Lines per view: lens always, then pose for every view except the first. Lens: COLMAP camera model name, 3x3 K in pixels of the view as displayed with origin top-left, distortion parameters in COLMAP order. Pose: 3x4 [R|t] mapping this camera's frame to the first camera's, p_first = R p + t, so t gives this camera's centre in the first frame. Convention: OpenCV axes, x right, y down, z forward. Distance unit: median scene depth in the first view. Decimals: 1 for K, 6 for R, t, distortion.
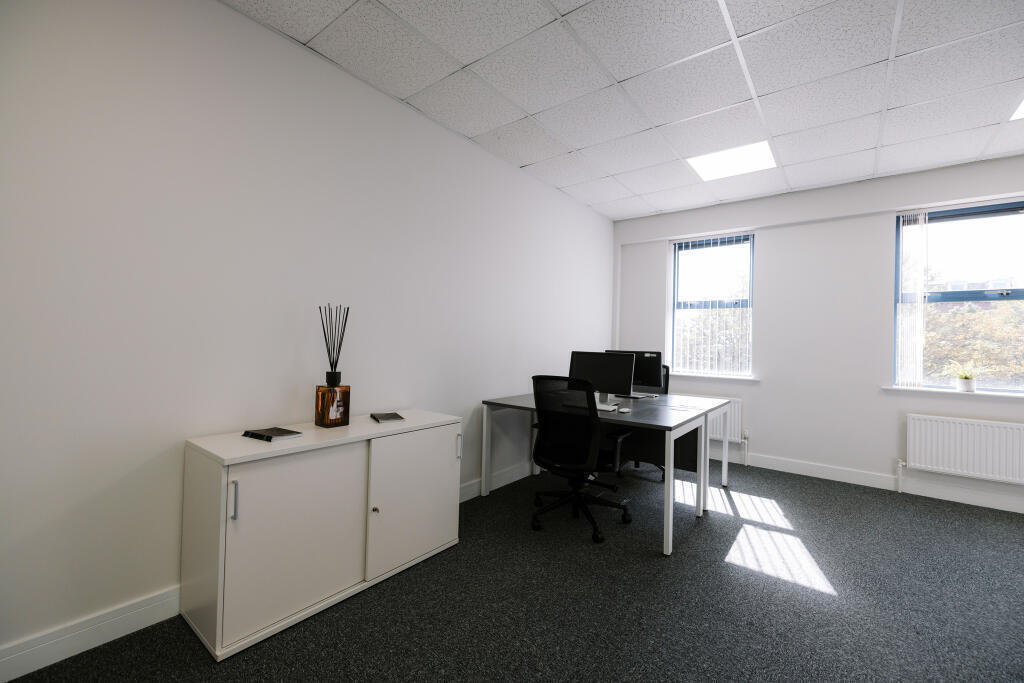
lens RADIAL K [[428.6, 0, 512.7], [0, 428.6, 337.6], [0, 0, 1]] dist [0.001164, 0.000017]
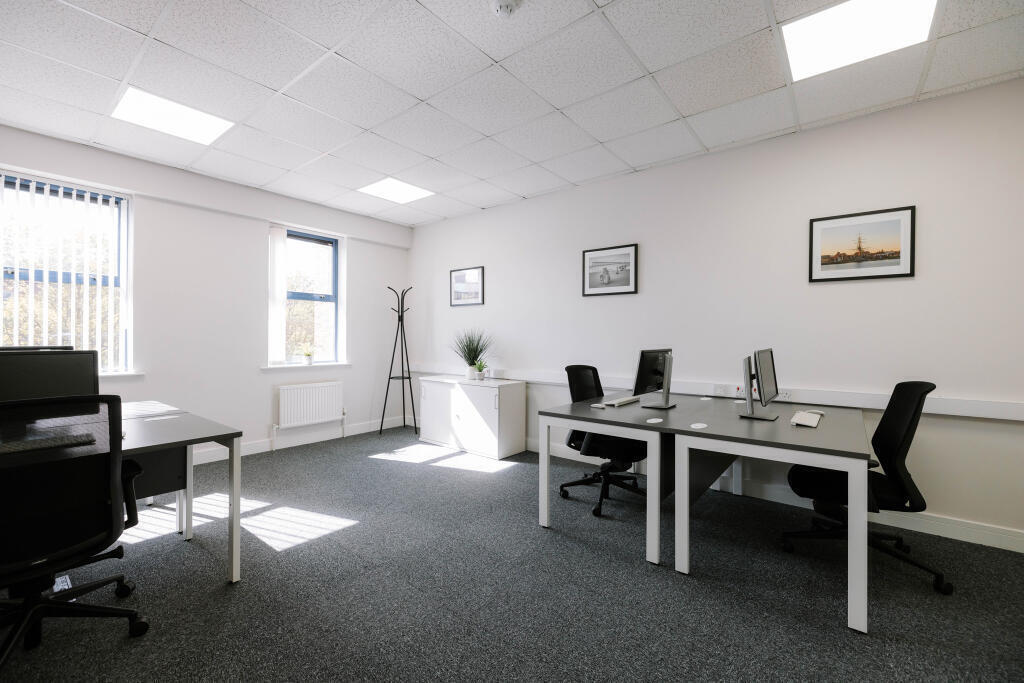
lens RADIAL K [[428.6, 0, 512.7], [0, 428.6, 337.6], [0, 0, 1]] dist [0.001164, 0.000017]
pose [[0.009417, -0.023736, 0.999674, -0.397274], [-0.015928, 0.999588, 0.023884, -0.008914], [-0.999829, -0.016147, 0.009035, 0.367939]]
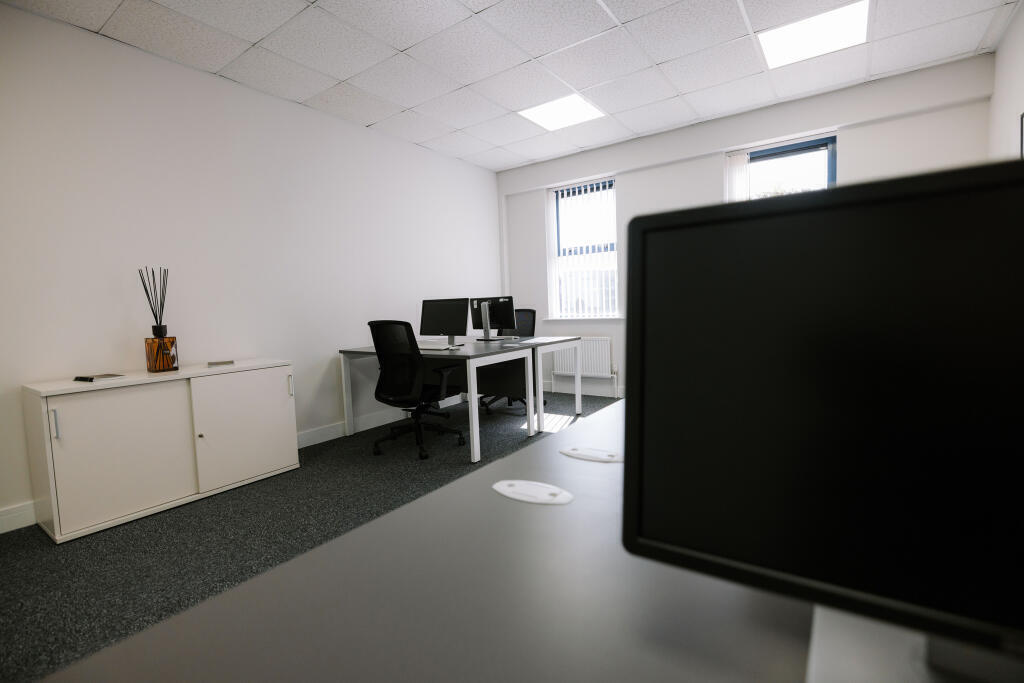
lens RADIAL K [[471.4, 0, 515.8], [0, 471.4, 338.0], [0, 0, 1]] dist [-0.003740, -0.000533]
pose [[0.996966, -0.065426, 0.042160, 0.365298], [0.061870, 0.994812, 0.080755, 0.052399], [-0.047225, -0.077901, 0.995842, -0.236286]]
